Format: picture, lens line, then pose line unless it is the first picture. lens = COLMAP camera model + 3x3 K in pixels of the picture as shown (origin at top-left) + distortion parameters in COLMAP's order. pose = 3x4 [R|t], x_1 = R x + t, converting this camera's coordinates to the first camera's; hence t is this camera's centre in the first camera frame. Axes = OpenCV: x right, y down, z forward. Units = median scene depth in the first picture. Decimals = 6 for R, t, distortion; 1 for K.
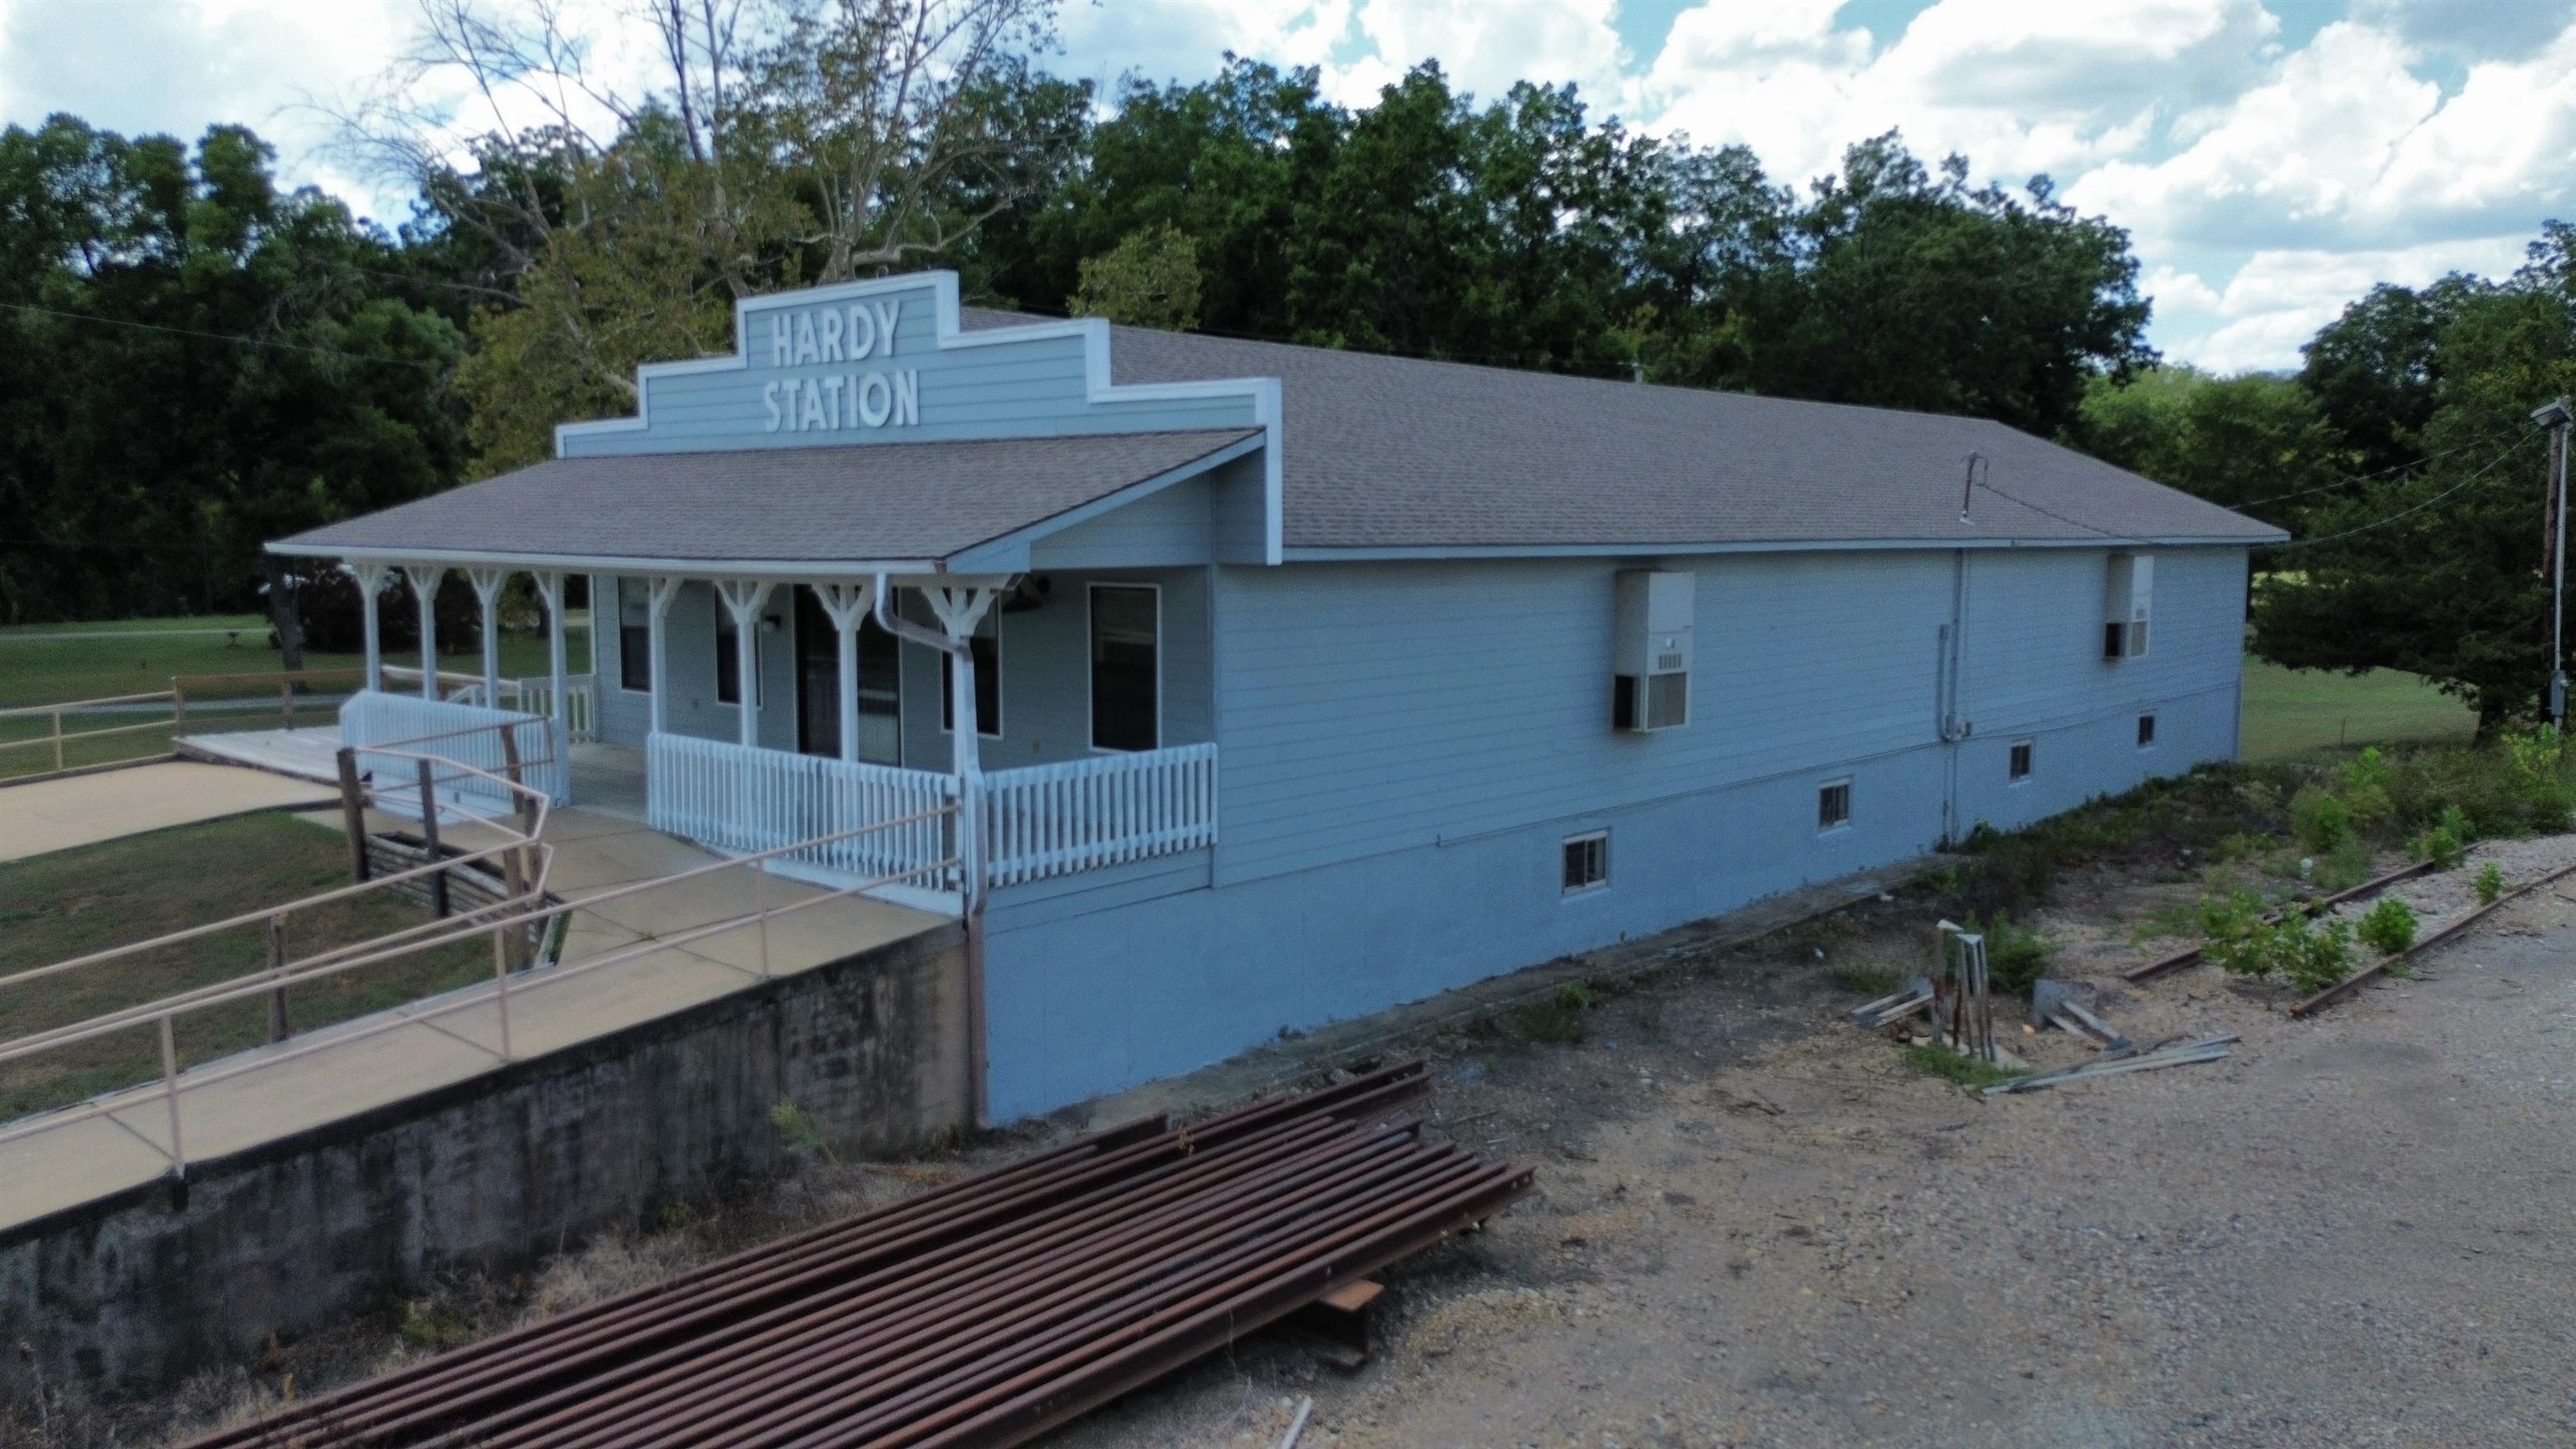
lens RADIAL K [[1766.7, 0, 1286.3], [0, 1766.7, 654.8], [0, 0, 1]] dist [0.108279, -0.123291]
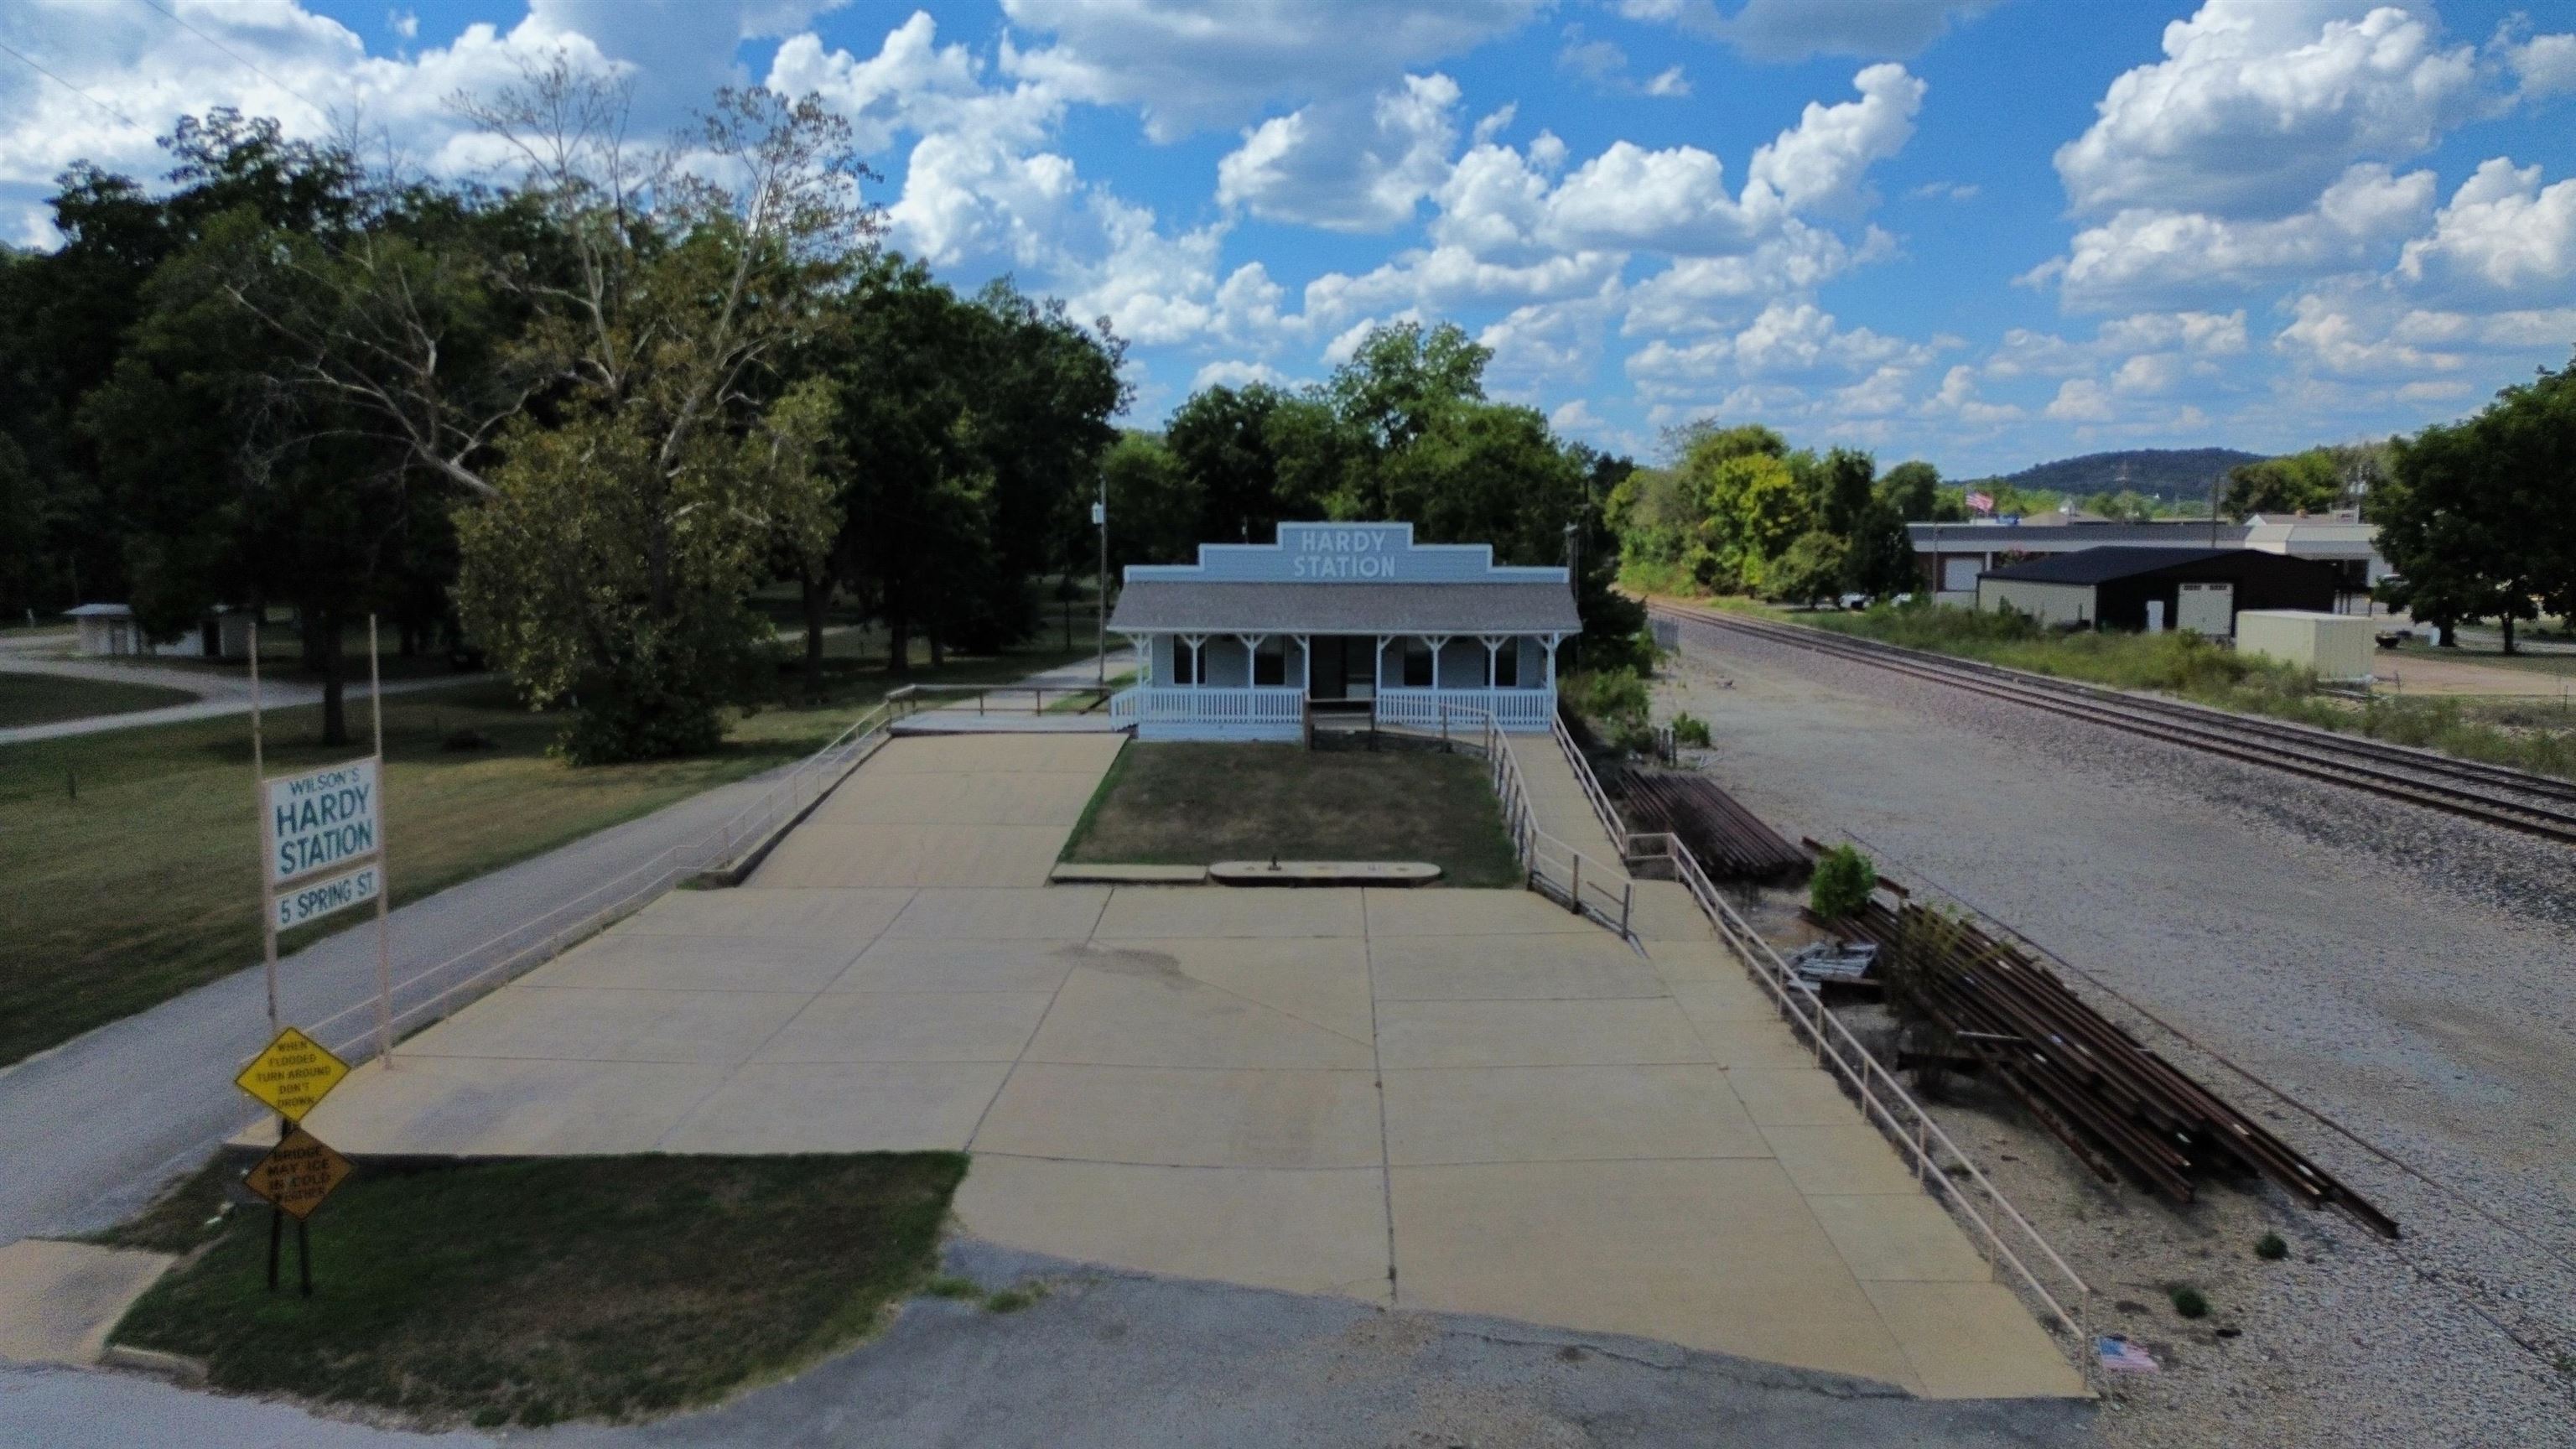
lens RADIAL K [[1766.7, 0, 1286.3], [0, 1766.7, 654.8], [0, 0, 1]] dist [0.108279, -0.123291]
pose [[0.765799, -0.044102, 0.641567, -2.013786], [0.043499, 0.998913, 0.016745, -0.059744], [-0.641608, 0.015084, 0.766885, -0.954286]]
